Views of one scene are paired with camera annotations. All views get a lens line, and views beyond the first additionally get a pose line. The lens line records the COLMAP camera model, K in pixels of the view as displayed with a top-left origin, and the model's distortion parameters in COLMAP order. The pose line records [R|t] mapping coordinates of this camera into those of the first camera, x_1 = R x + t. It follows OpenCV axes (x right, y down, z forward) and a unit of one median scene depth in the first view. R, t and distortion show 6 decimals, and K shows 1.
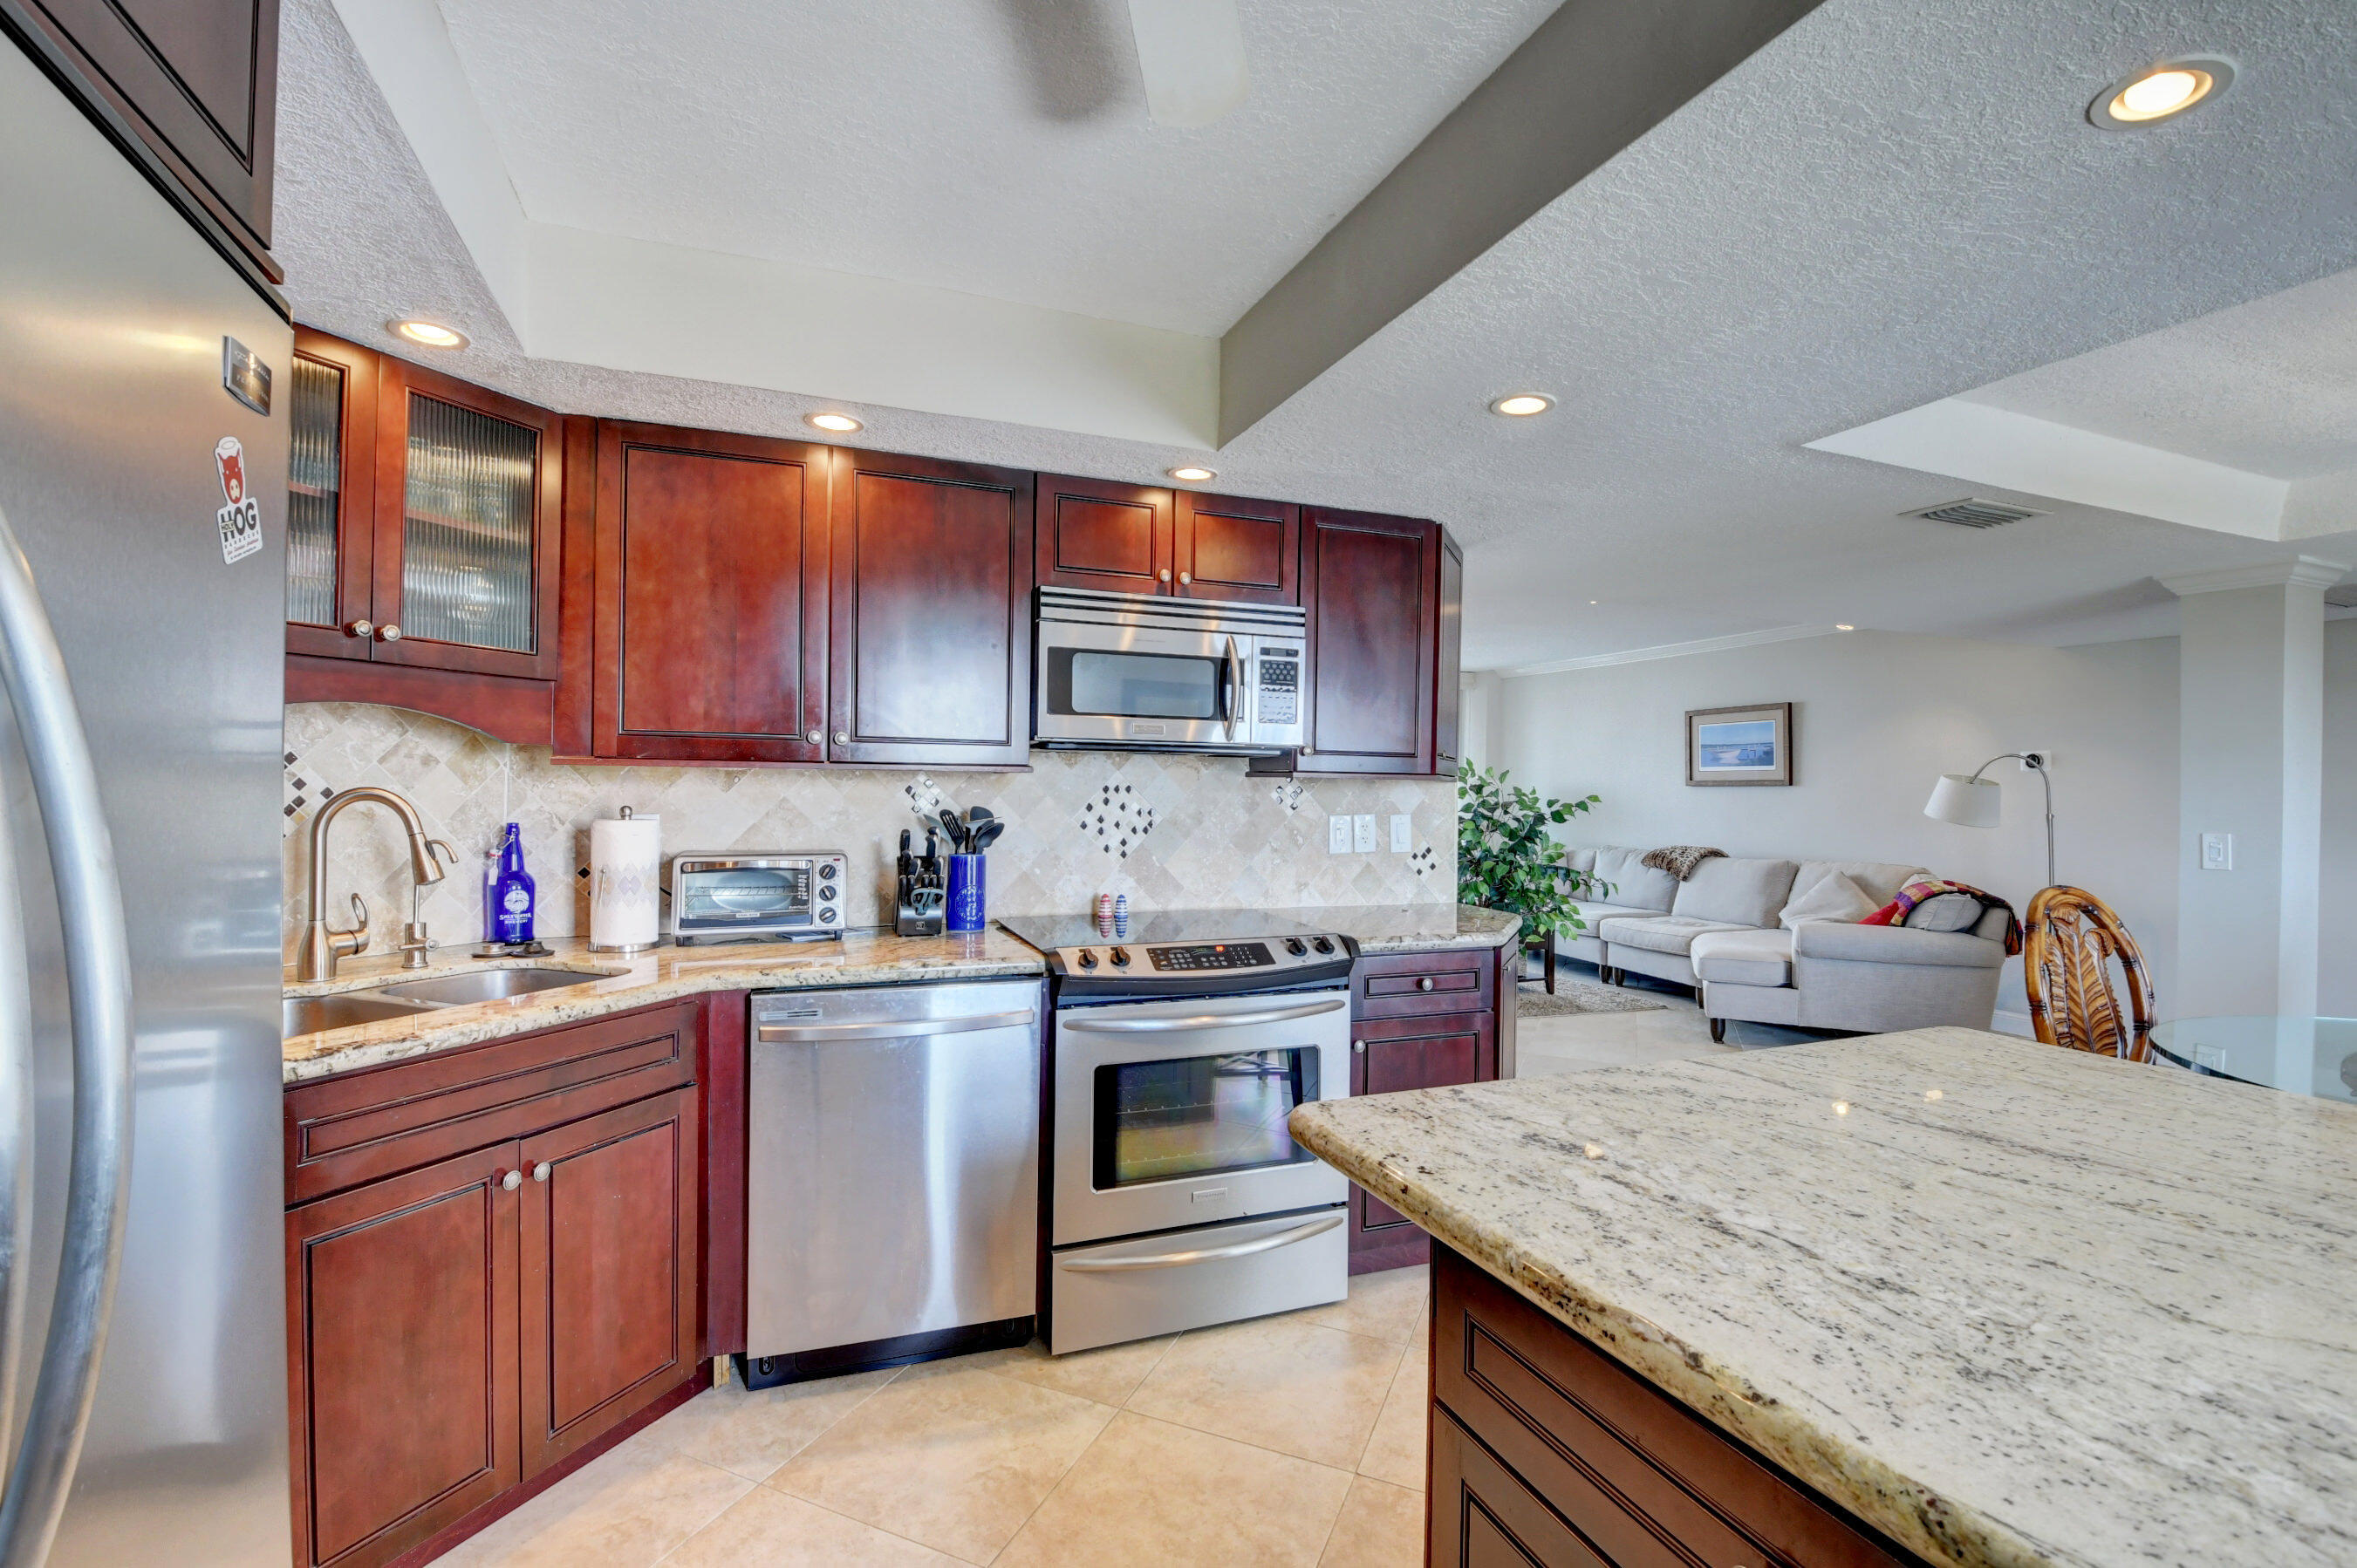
lens RADIAL K [[1032.0, 0, 1175.6], [0, 1032.0, 783.9], [0, 0, 1]] dist [0.001823, -0.018279]
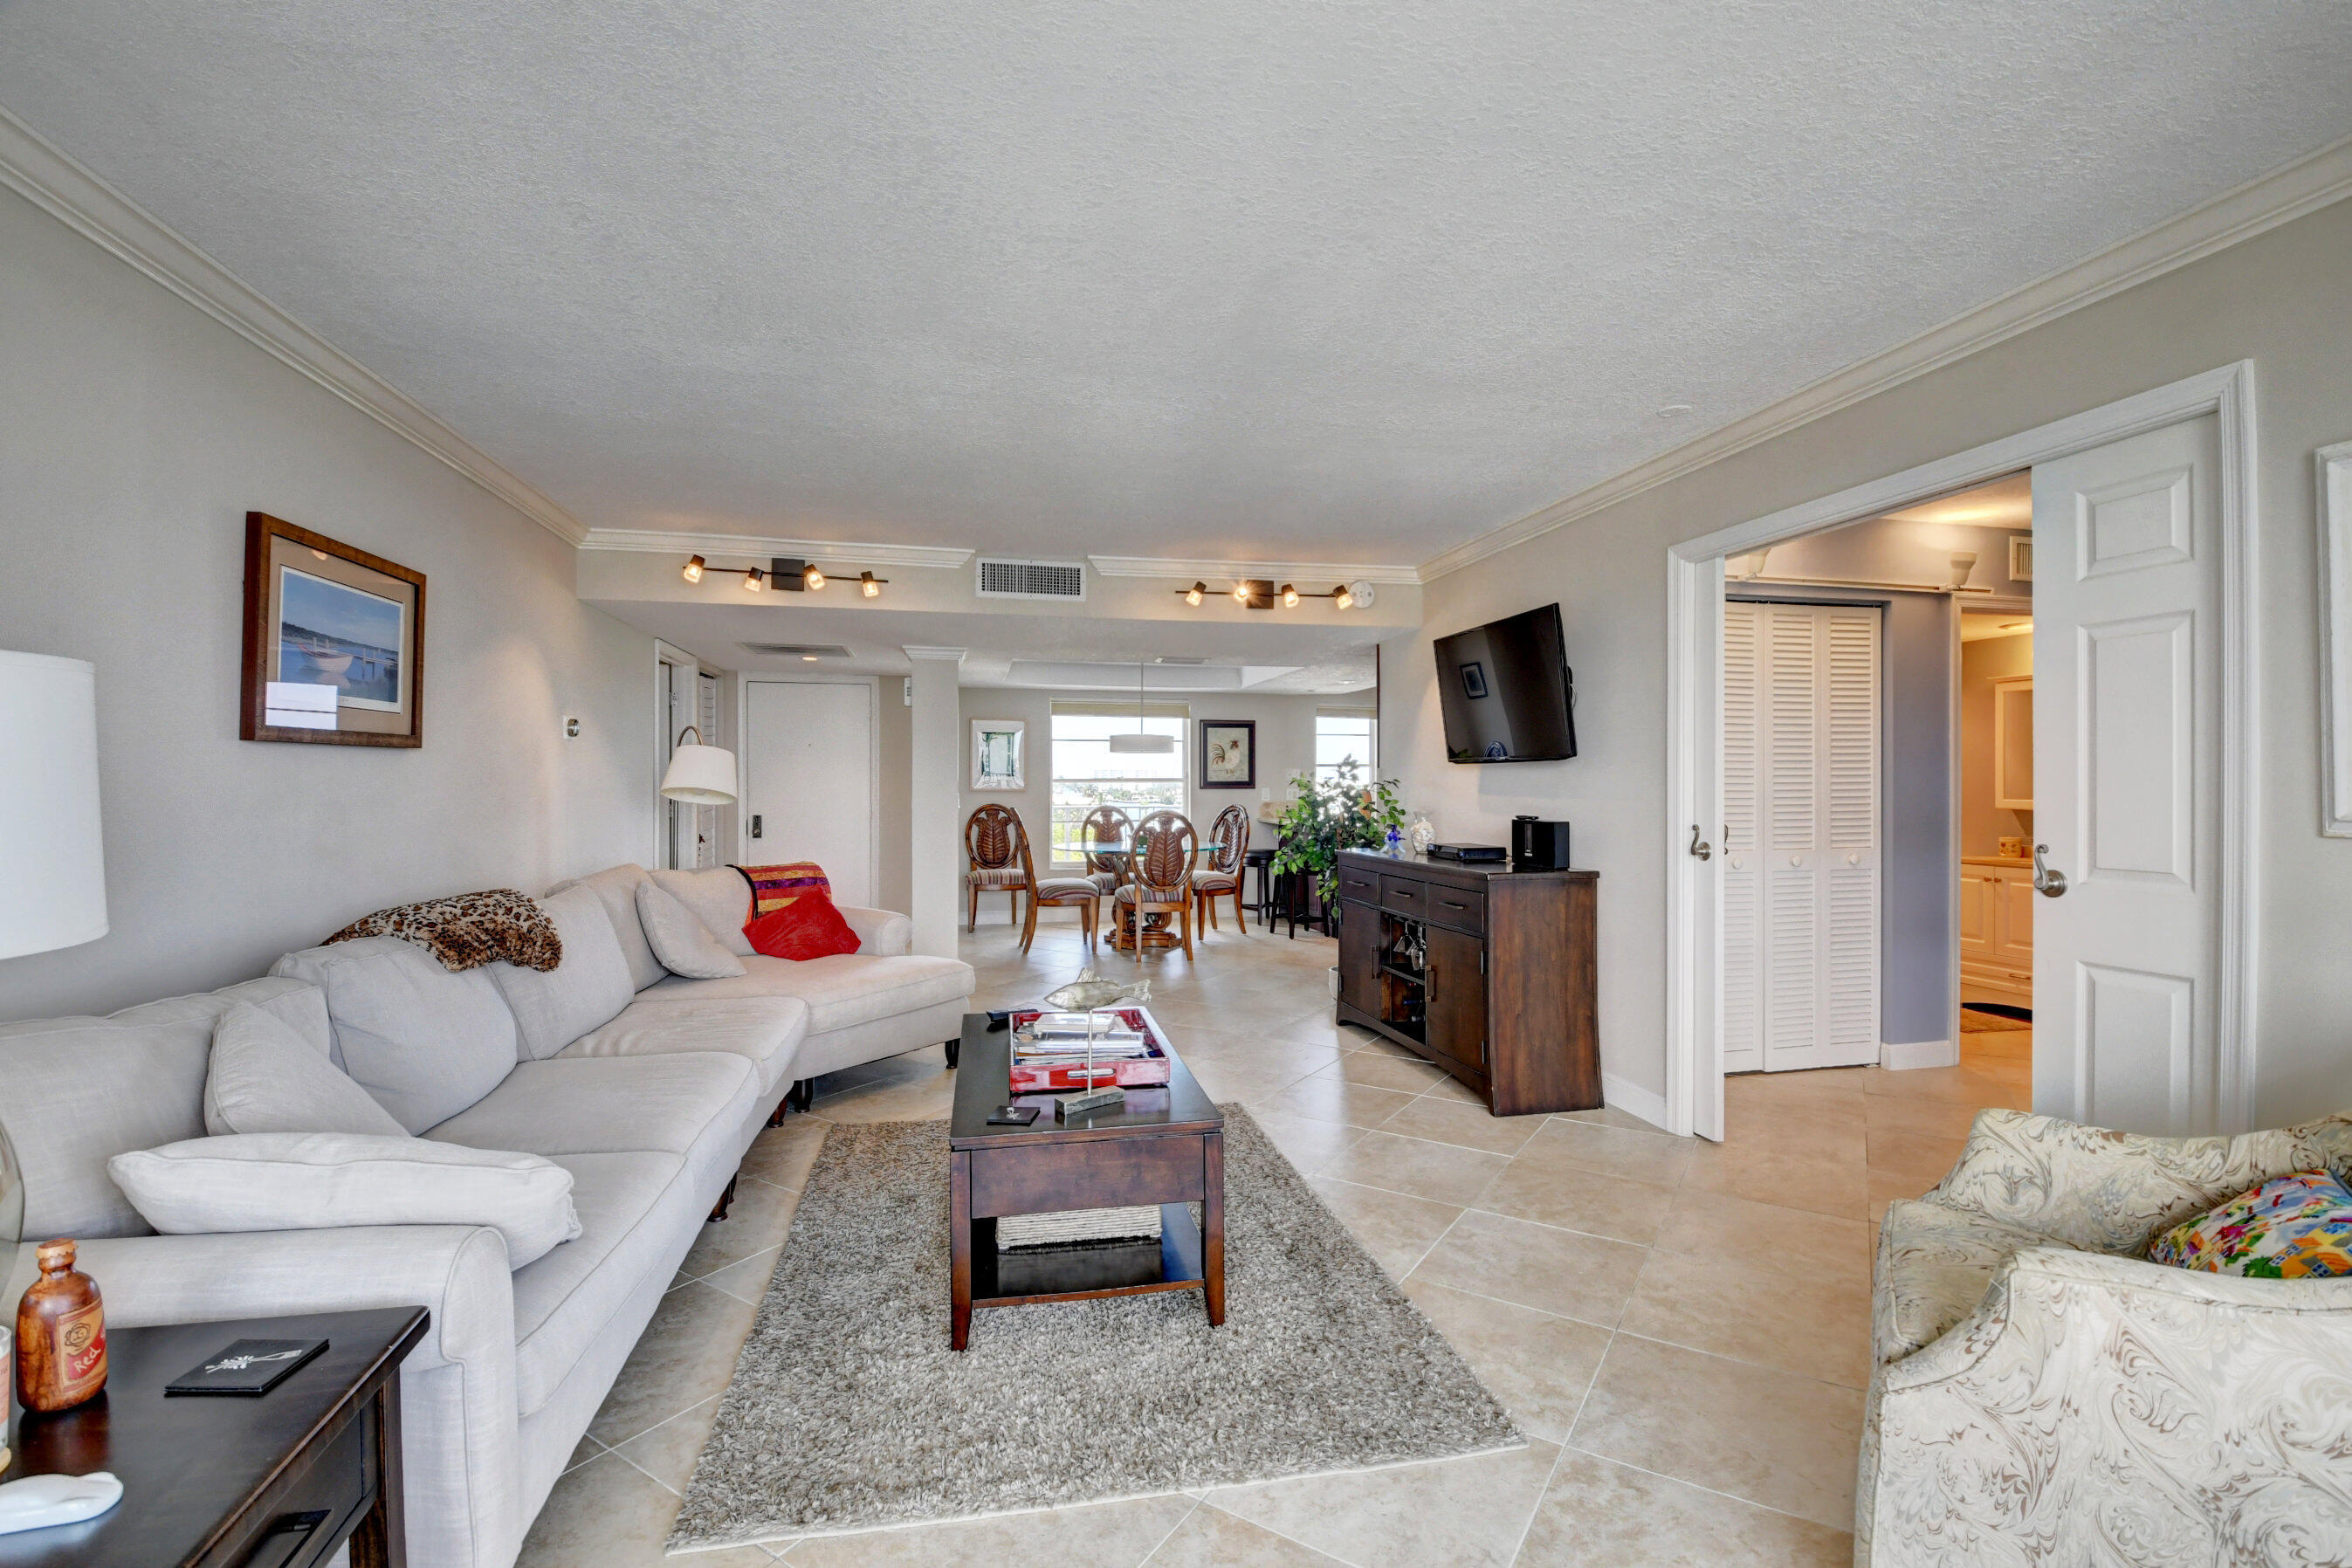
lens RADIAL K [[1029.4, 0, 1167.4], [0, 1029.4, 784.6], [0, 0, 1]] dist [-0.000438, -0.018471]
pose [[-0.987069, -0.016768, 0.159419, 0.916258], [-0.016651, 0.999859, 0.002069, 0.060923], [-0.159431, -0.000612, -0.987209, 7.420954]]
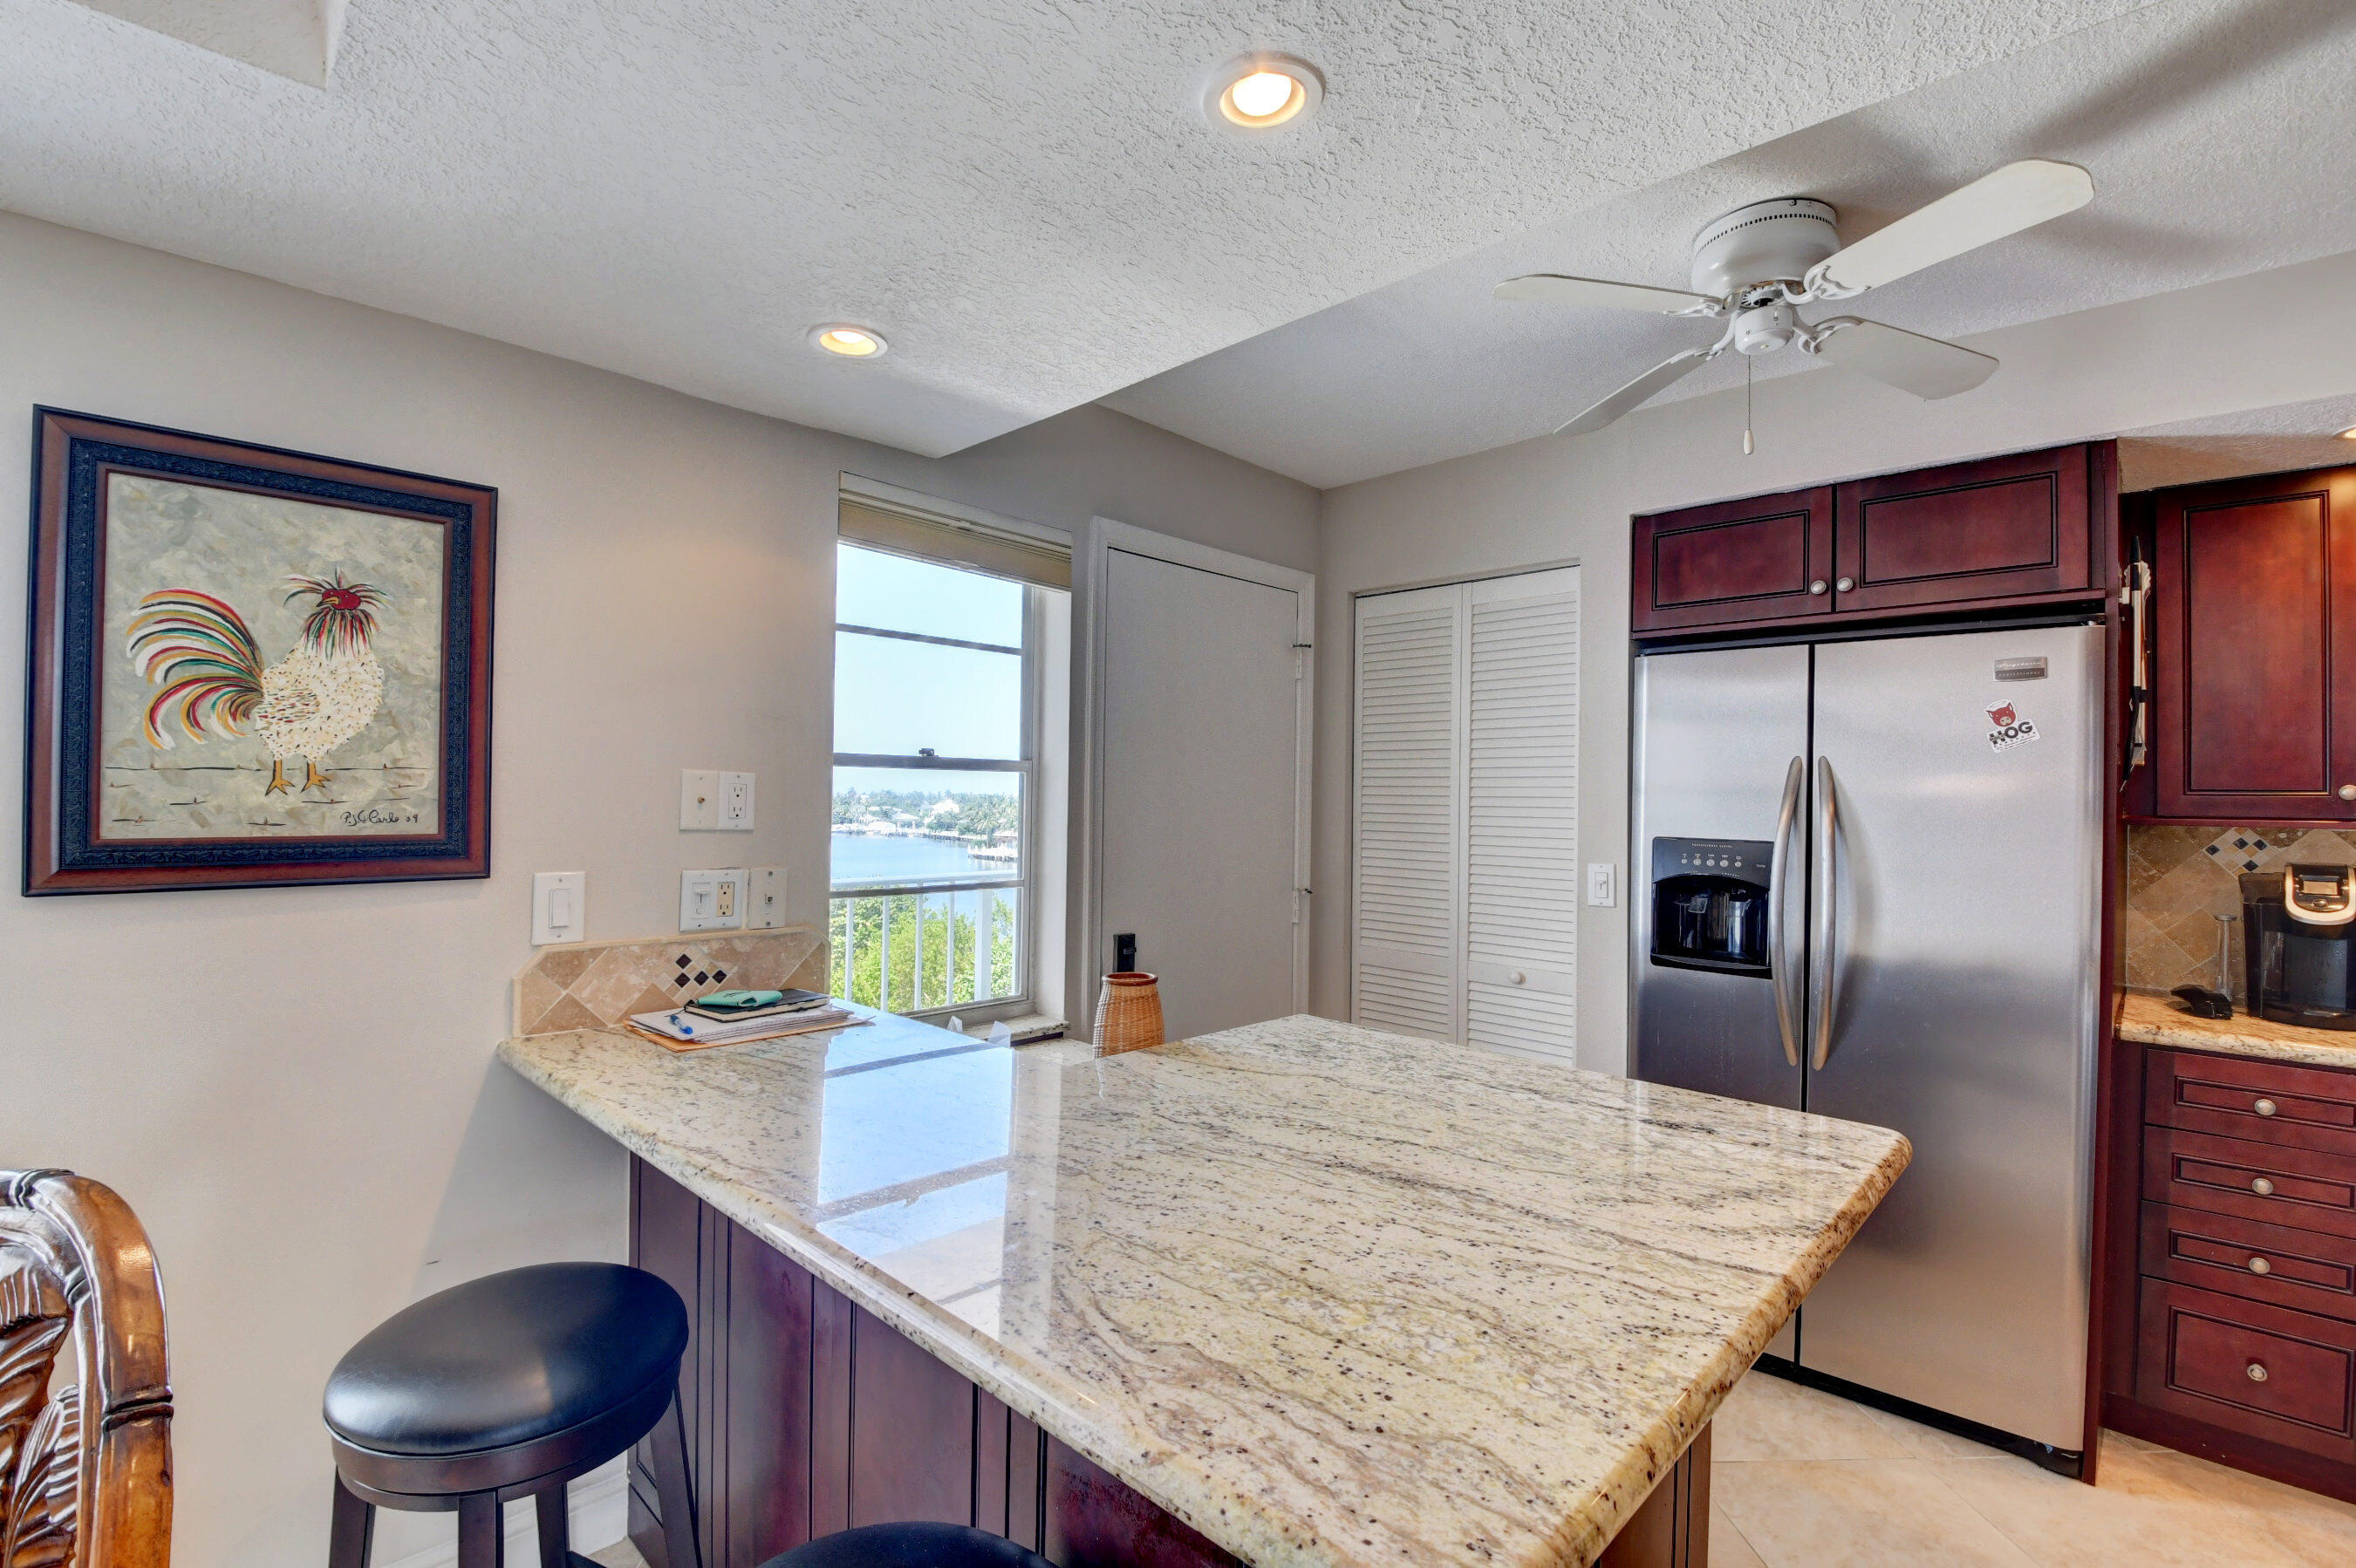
lens RADIAL K [[1031.6, 0, 1175.1], [0, 1031.6, 783.9], [0, 0, 1]] dist [0.001823, -0.018279]
pose [[-0.907333, -0.034405, -0.419002, 1.233317], [-0.028871, 0.999392, -0.019542, -0.021768], [0.419419, -0.005635, -0.907775, 1.575765]]
